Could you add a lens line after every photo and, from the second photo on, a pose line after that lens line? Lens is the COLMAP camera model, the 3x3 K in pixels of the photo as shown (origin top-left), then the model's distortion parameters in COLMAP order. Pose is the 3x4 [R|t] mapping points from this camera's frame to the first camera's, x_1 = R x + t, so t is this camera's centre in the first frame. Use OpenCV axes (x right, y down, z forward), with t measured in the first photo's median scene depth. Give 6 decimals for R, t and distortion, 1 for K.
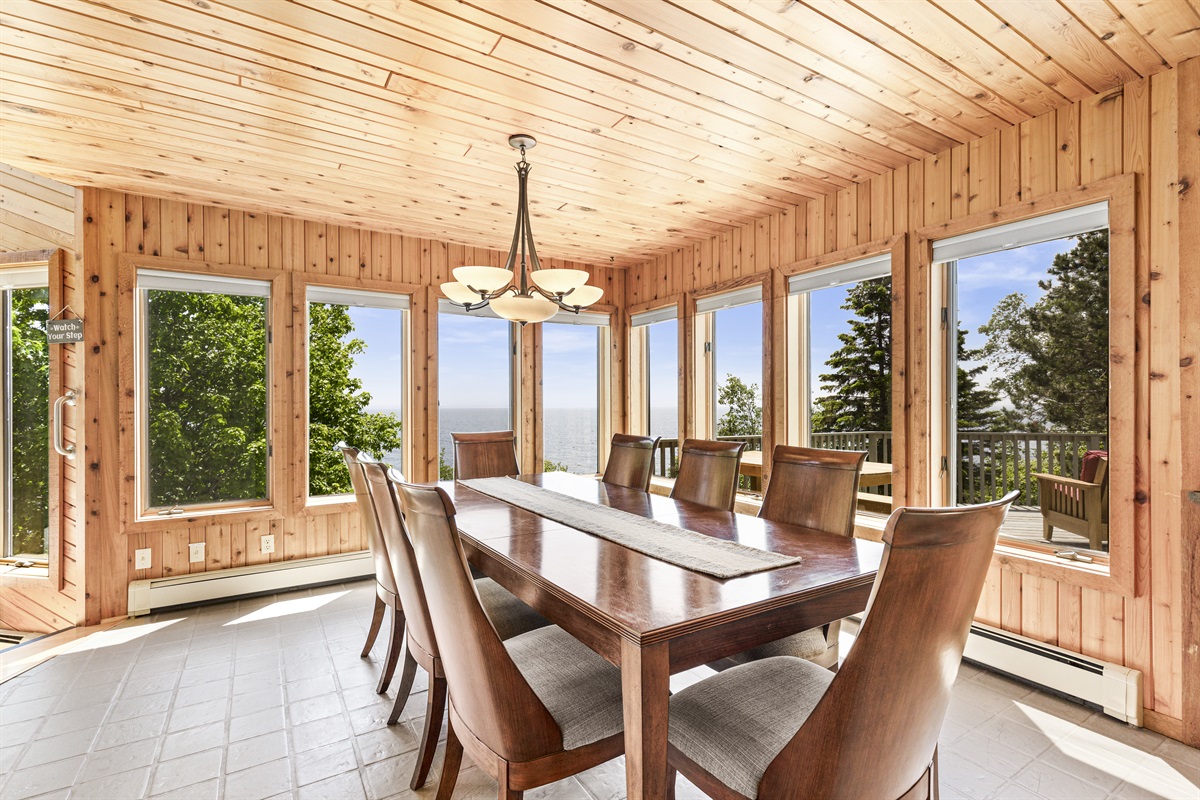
lens RADIAL K [[555.9, 0, 601.5], [0, 555.9, 404.5], [0, 0, 1]] dist [-0.000587, -0.000076]
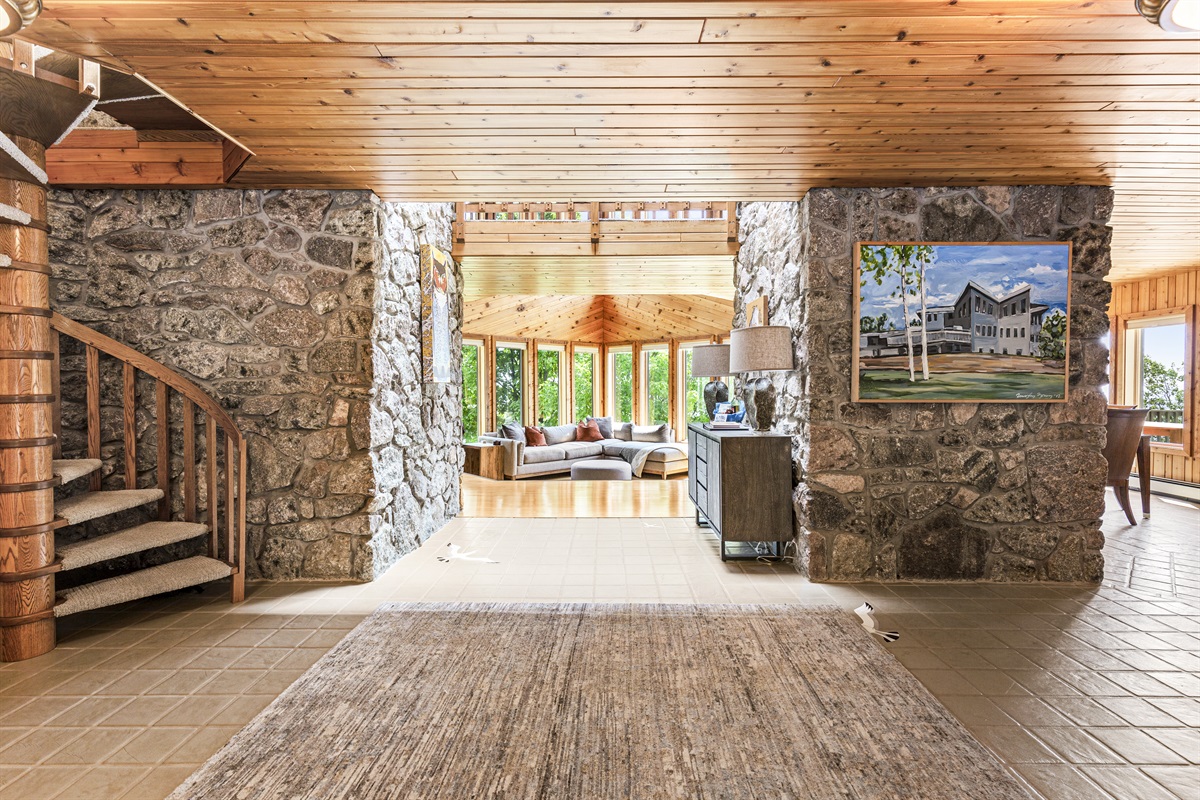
lens RADIAL K [[555.9, 0, 599.7], [0, 555.9, 397.3], [0, 0, 1]] dist [-0.000587, -0.000076]
pose [[0.847579, 0.007810, -0.530612, -0.183085], [0.002101, 0.999834, 0.018073, -0.009483], [0.530665, -0.016433, 0.847422, -1.608927]]
